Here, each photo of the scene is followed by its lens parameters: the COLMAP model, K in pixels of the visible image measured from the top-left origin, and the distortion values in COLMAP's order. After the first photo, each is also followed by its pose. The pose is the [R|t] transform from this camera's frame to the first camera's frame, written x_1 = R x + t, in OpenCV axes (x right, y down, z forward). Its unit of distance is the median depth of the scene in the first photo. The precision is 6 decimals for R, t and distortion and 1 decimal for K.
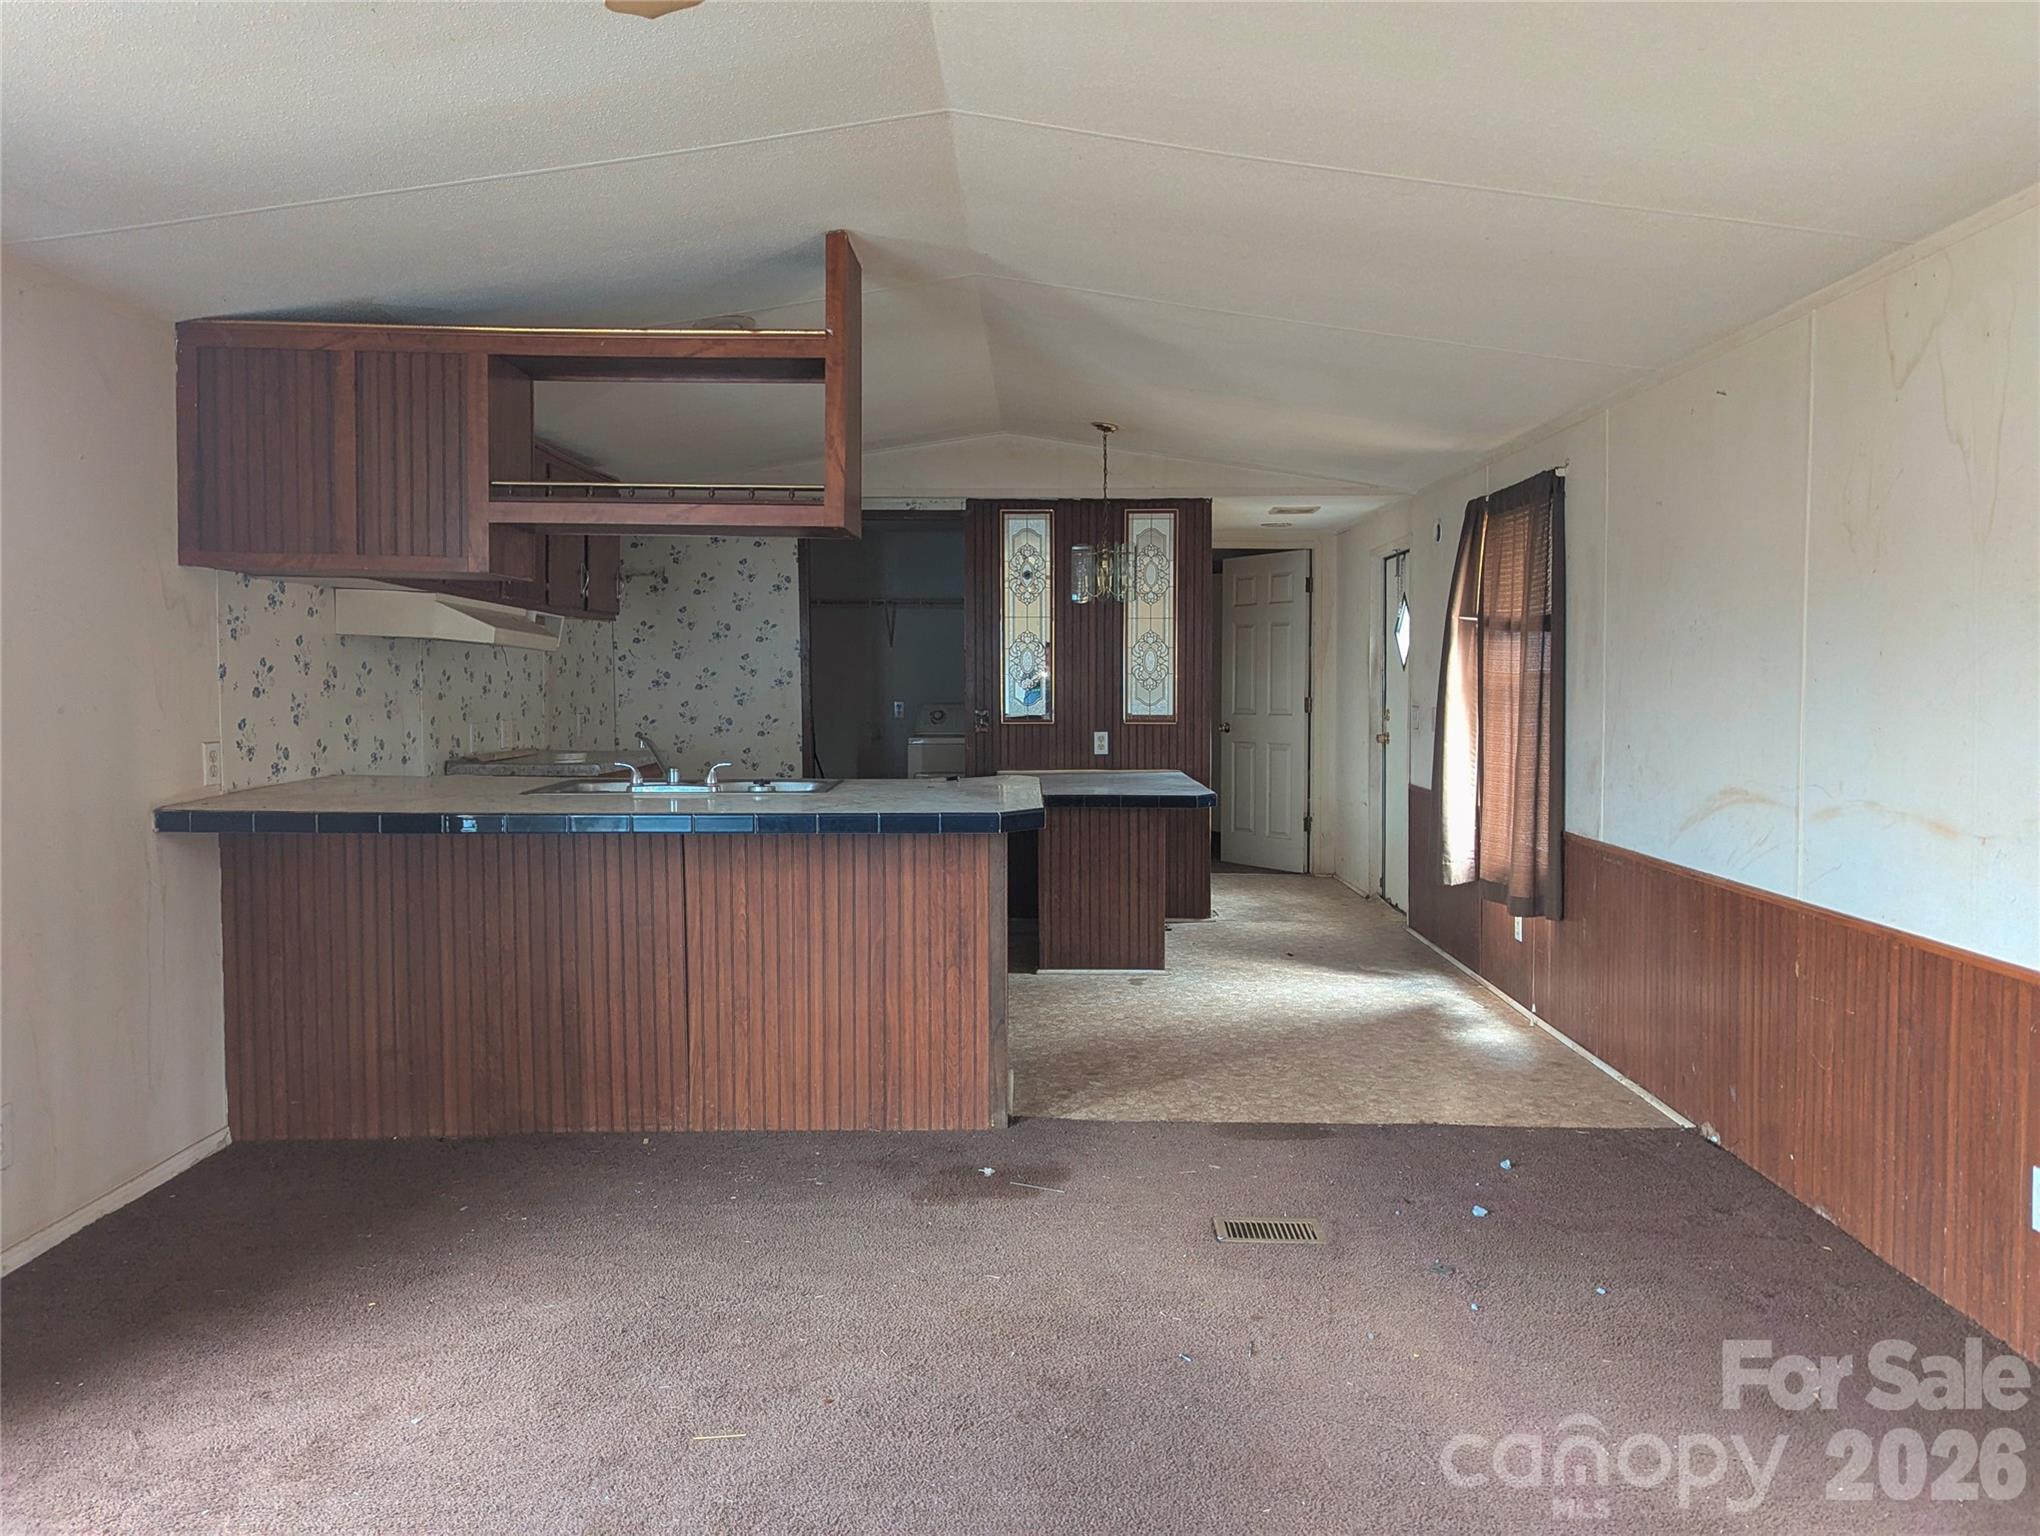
lens RADIAL K [[1397.1, 0, 972.2], [0, 1397.1, 735.1], [0, 0, 1]] dist [0.070912, -0.065885]
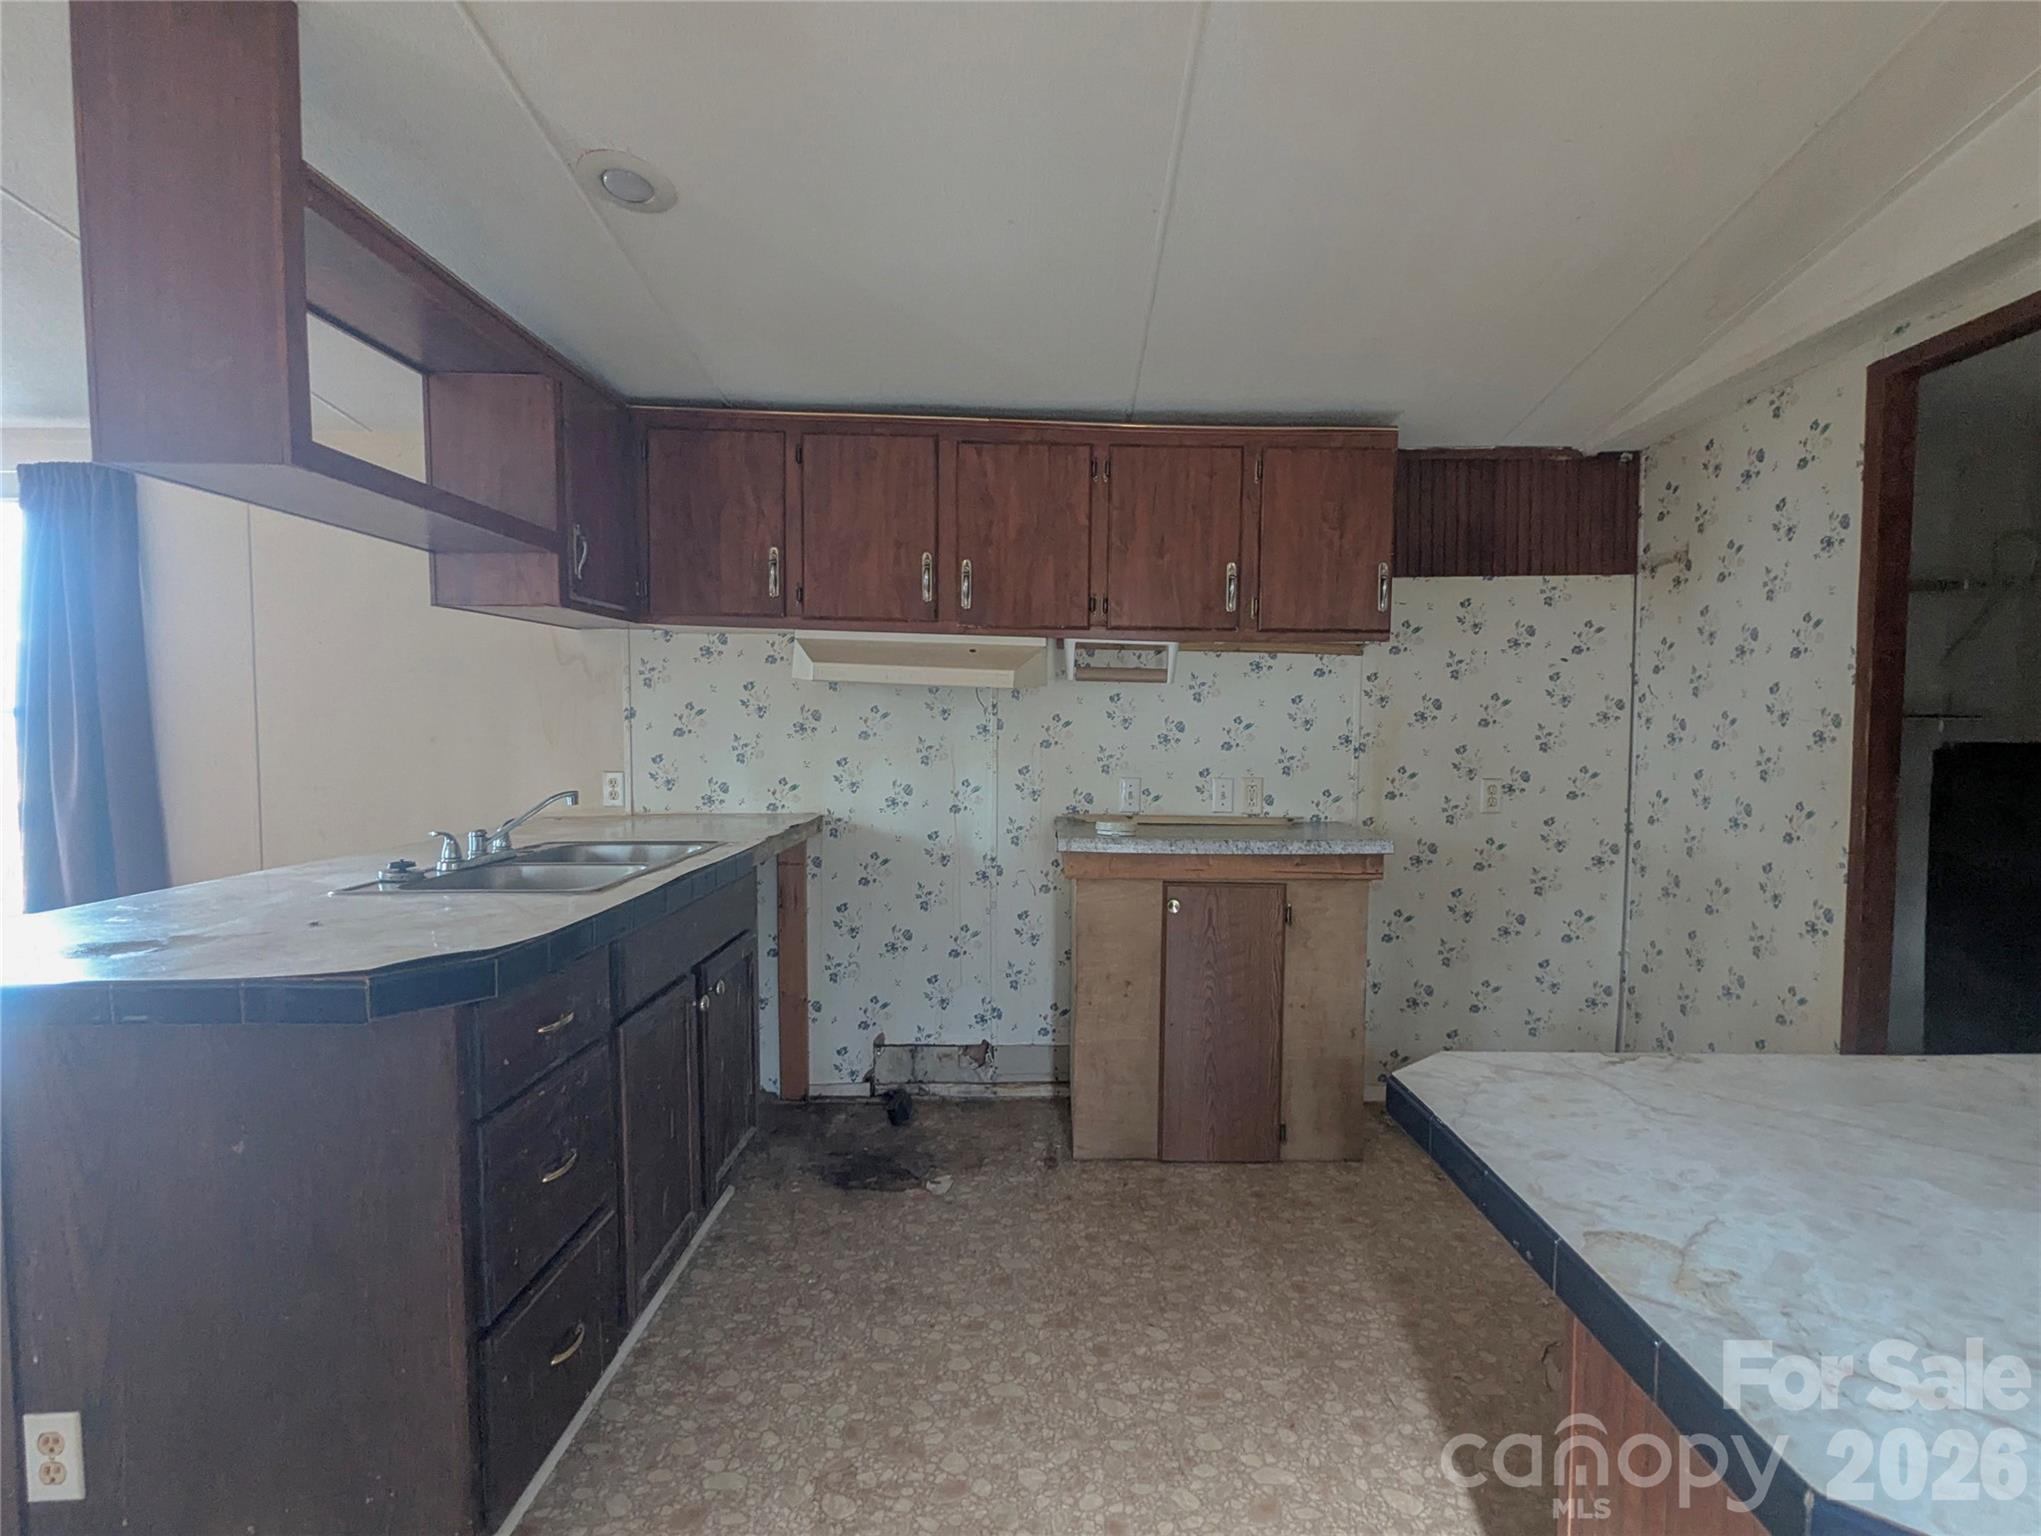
lens RADIAL K [[1036.8, 0, 1112.7], [0, 1036.8, 788.9], [0, 0, 1]] dist [0.003481, 0.000559]
pose [[0.070491, 0.056887, -0.995889, 0.322818], [-0.050943, 0.997275, 0.053361, -0.041235], [0.996211, 0.046972, 0.073197, 1.126749]]
